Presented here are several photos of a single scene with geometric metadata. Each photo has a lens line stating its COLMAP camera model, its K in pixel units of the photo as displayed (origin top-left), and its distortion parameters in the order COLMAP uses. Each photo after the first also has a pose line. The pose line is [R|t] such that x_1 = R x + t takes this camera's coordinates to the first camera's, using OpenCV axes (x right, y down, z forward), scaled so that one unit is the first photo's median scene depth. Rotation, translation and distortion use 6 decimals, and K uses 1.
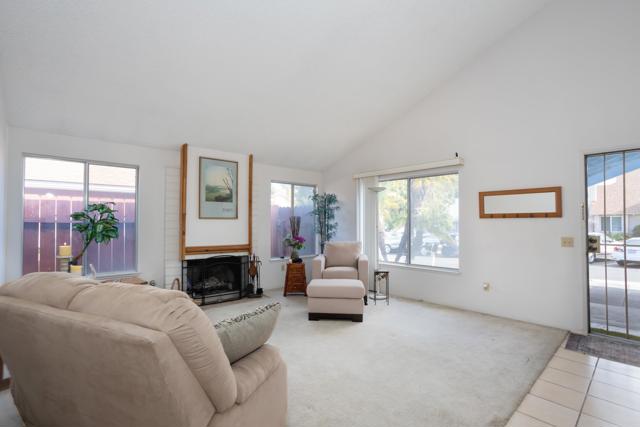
lens RADIAL K [[308.8, 0, 316.4], [0, 308.8, 214.0], [0, 0, 1]] dist [-0.057843, 0.039372]
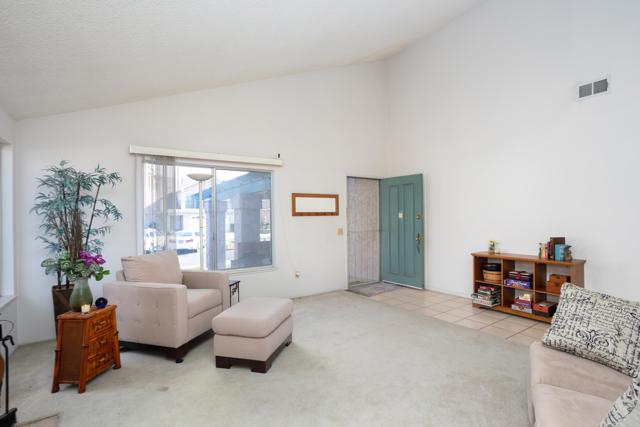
lens RADIAL K [[308.8, 0, 316.4], [0, 308.8, 214.0], [0, 0, 1]] dist [-0.057843, 0.039372]
pose [[0.175663, -0.004913, 0.984438, -0.535997], [-0.021166, 0.999738, 0.008767, -0.005217], [-0.984223, -0.022377, 0.175513, 0.643438]]
